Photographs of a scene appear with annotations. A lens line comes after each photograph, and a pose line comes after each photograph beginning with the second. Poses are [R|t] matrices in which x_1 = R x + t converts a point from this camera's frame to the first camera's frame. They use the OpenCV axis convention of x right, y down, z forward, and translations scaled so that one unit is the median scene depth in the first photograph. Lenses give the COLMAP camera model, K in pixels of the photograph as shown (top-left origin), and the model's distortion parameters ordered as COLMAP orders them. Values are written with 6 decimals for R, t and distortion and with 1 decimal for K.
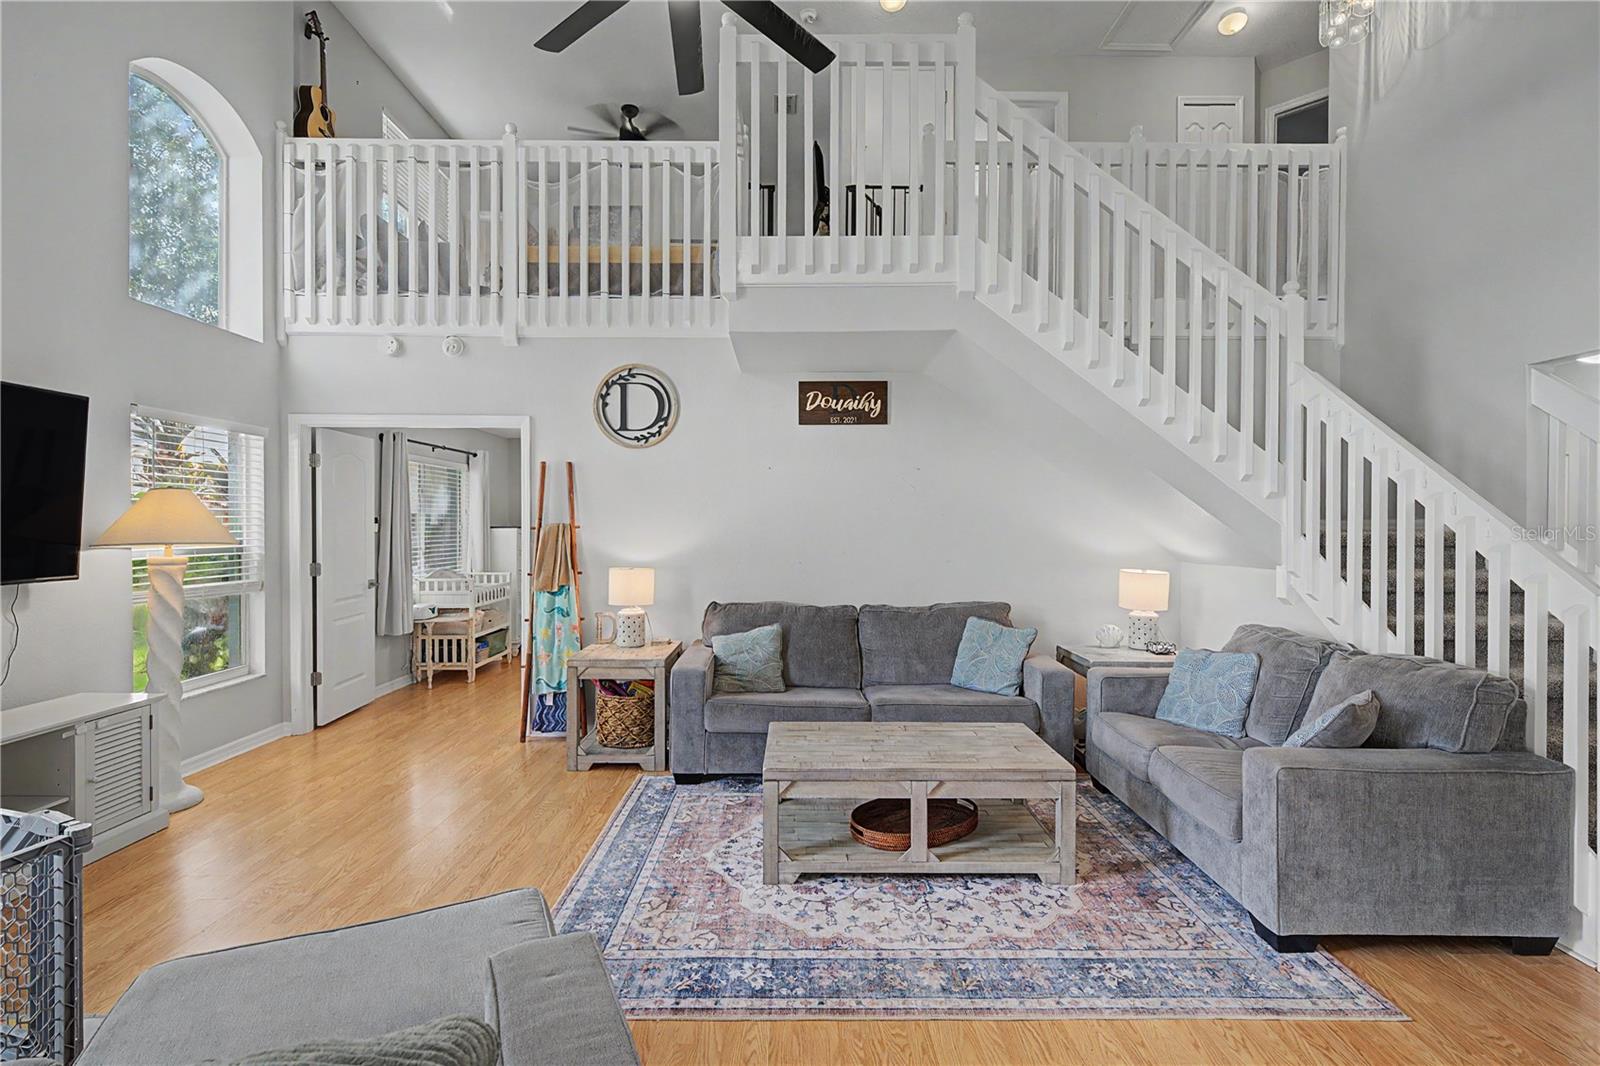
lens RADIAL K [[723.6, 0, 797.7], [0, 723.6, 523.5], [0, 0, 1]] dist [0.002383, 0.000062]
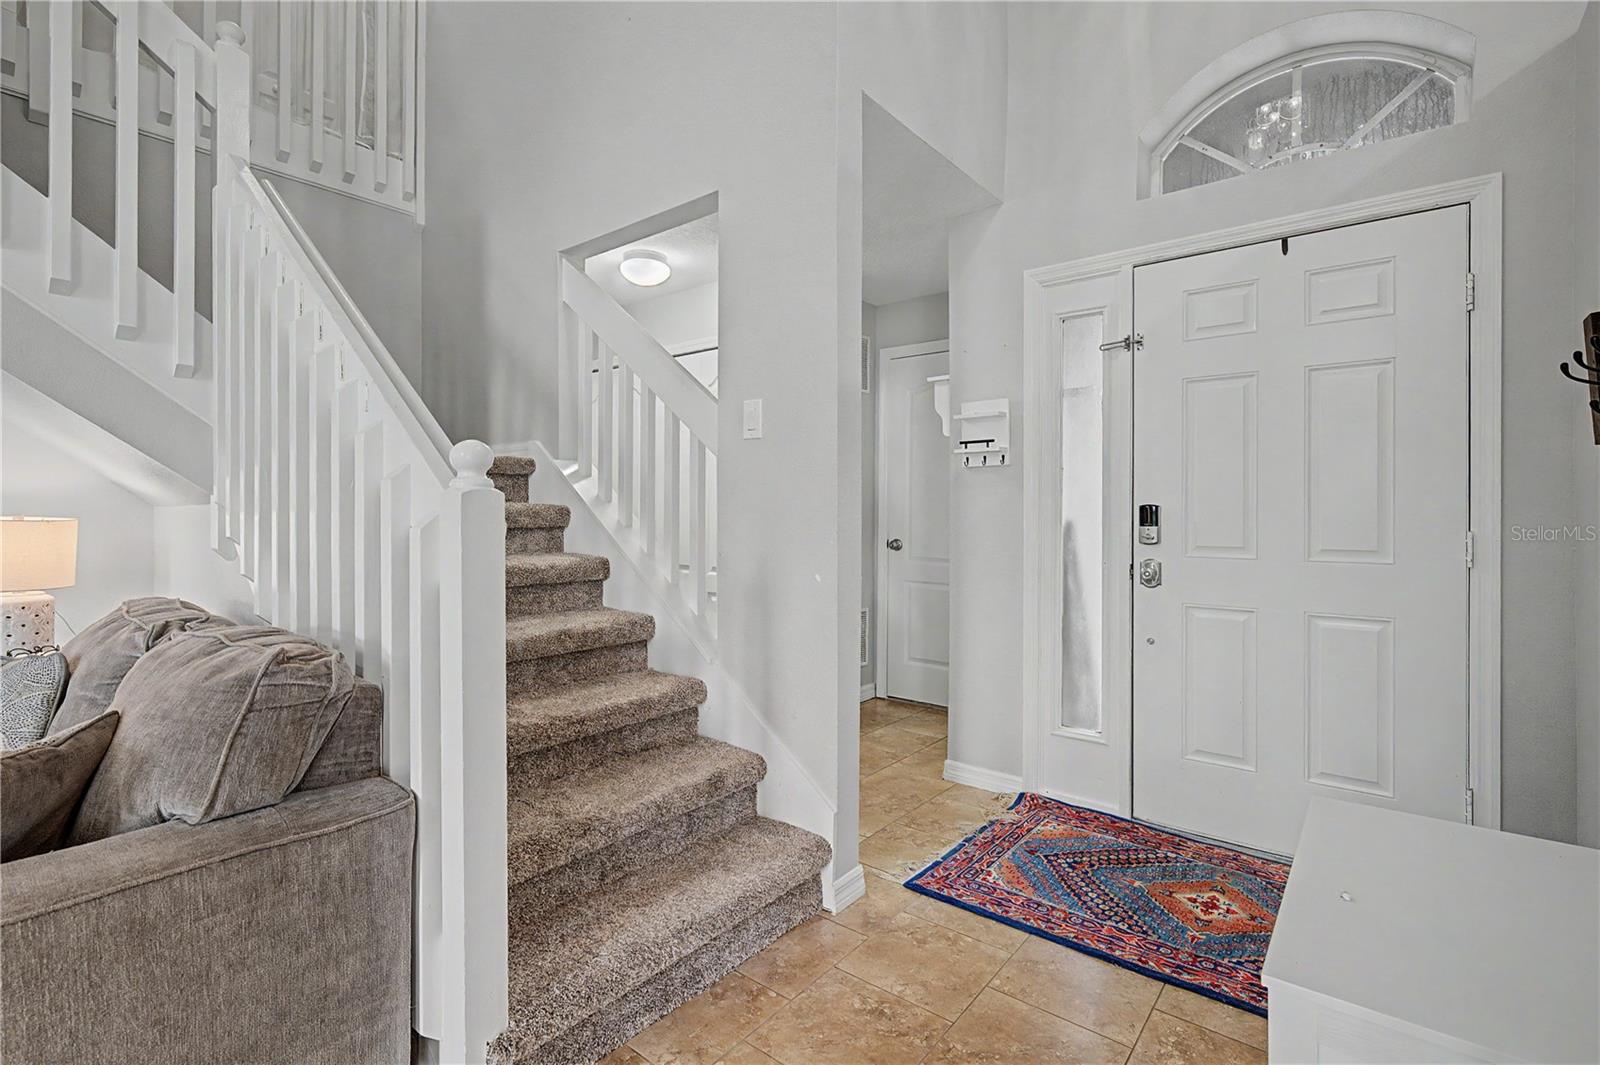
lens RADIAL K [[736.0, 0, 798.3], [0, 736.0, 515.6], [0, 0, 1]] dist [0.002503, 0.000465]
pose [[0.634375, -0.002001, 0.773023, 0.416238], [0.001081, 0.999998, 0.001701, 0.061035], [-0.773025, -0.000244, 0.634376, 0.207972]]
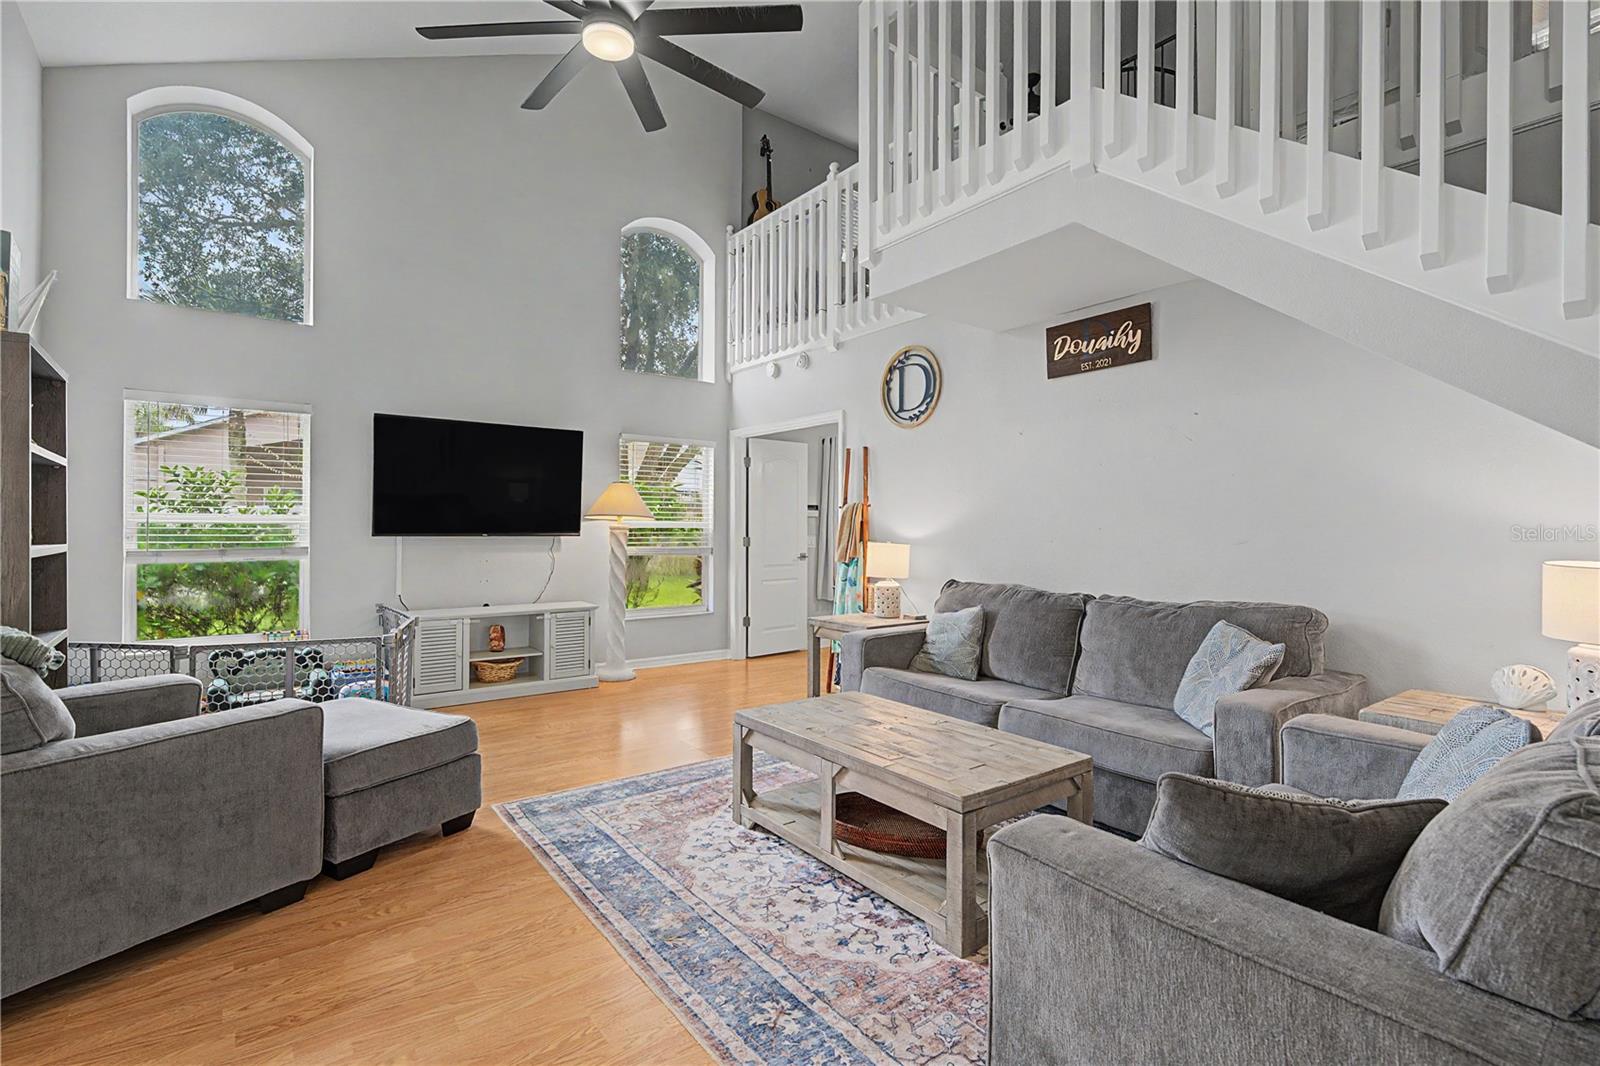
lens RADIAL K [[736.0, 0, 798.3], [0, 736.0, 516.1], [0, 0, 1]] dist [0.002503, 0.000465]
pose [[0.597724, -0.012969, -0.801597, 0.541317], [-0.004341, 0.999802, -0.019413, 0.044594], [0.801690, 0.015084, 0.597549, 0.260619]]
